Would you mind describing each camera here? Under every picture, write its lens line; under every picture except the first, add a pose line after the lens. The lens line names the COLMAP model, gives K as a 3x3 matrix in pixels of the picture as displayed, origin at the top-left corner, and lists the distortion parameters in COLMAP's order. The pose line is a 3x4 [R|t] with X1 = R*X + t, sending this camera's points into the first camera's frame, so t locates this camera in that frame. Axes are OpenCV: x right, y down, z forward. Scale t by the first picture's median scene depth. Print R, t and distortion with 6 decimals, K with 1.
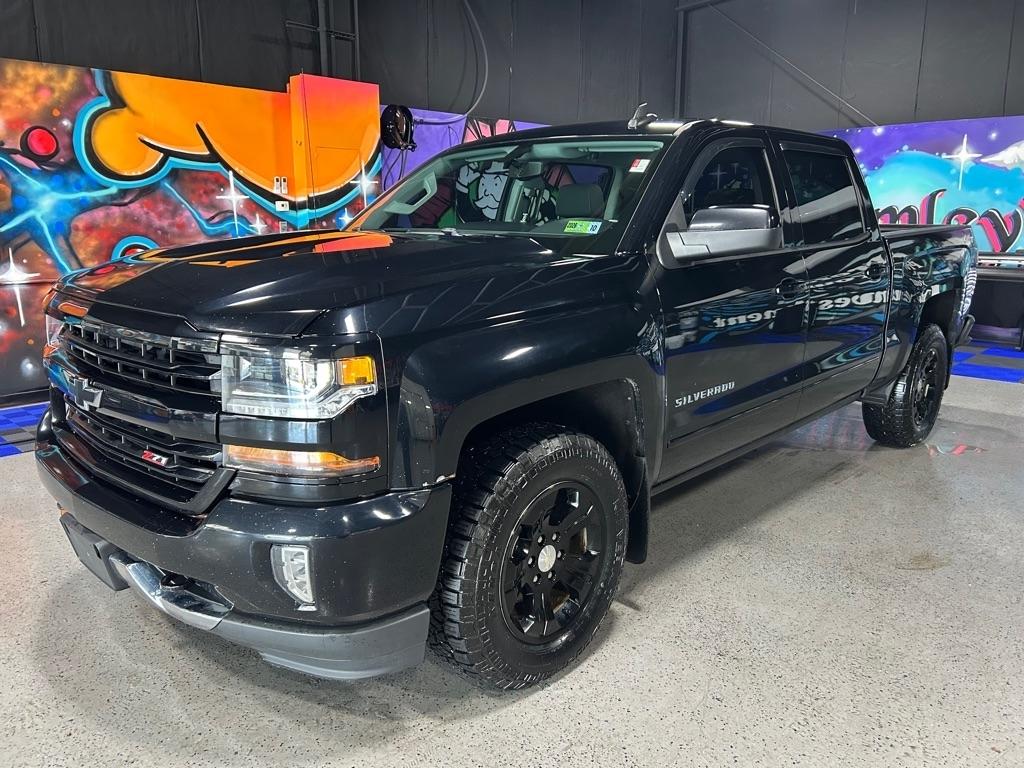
lens RADIAL K [[770.6, 0, 512.0], [0, 770.6, 384.0], [0, 0, 1]] dist [0.026858, -0.032460]
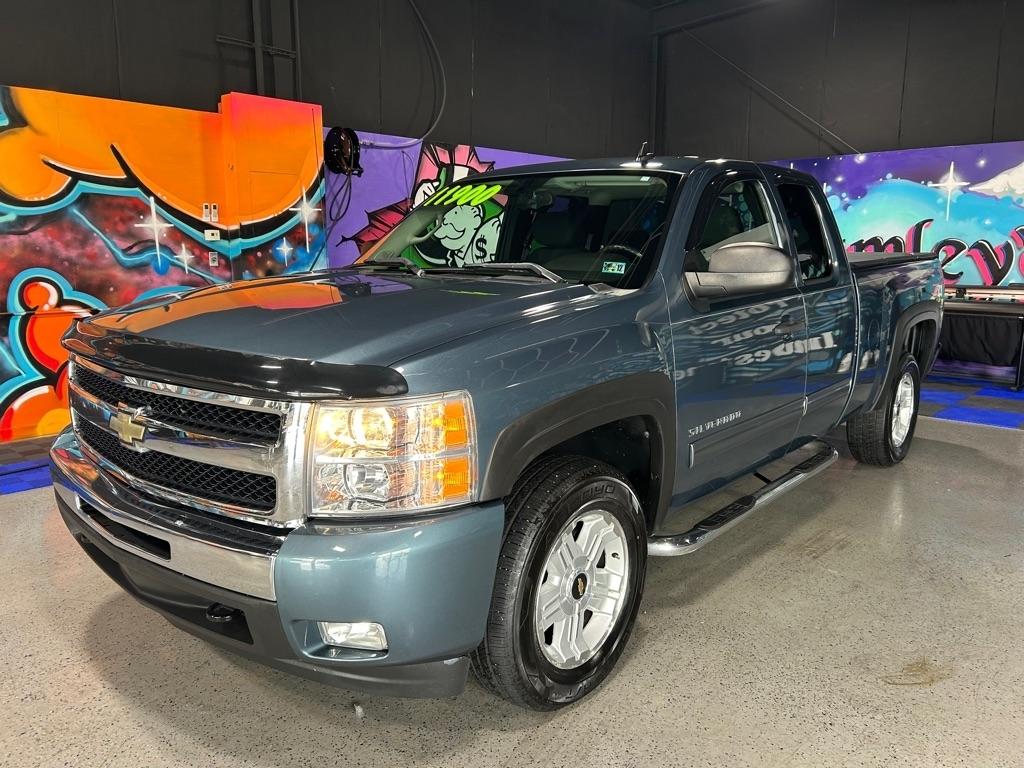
lens RADIAL K [[770.6, 0, 512.0], [0, 770.6, 384.0], [0, 0, 1]] dist [0.026858, -0.032460]
pose [[0.999940, -0.000411, 0.010937, 0.047185], [0.000833, 0.999256, -0.038563, -0.018784], [-0.010913, 0.038569, 0.999196, 0.089433]]
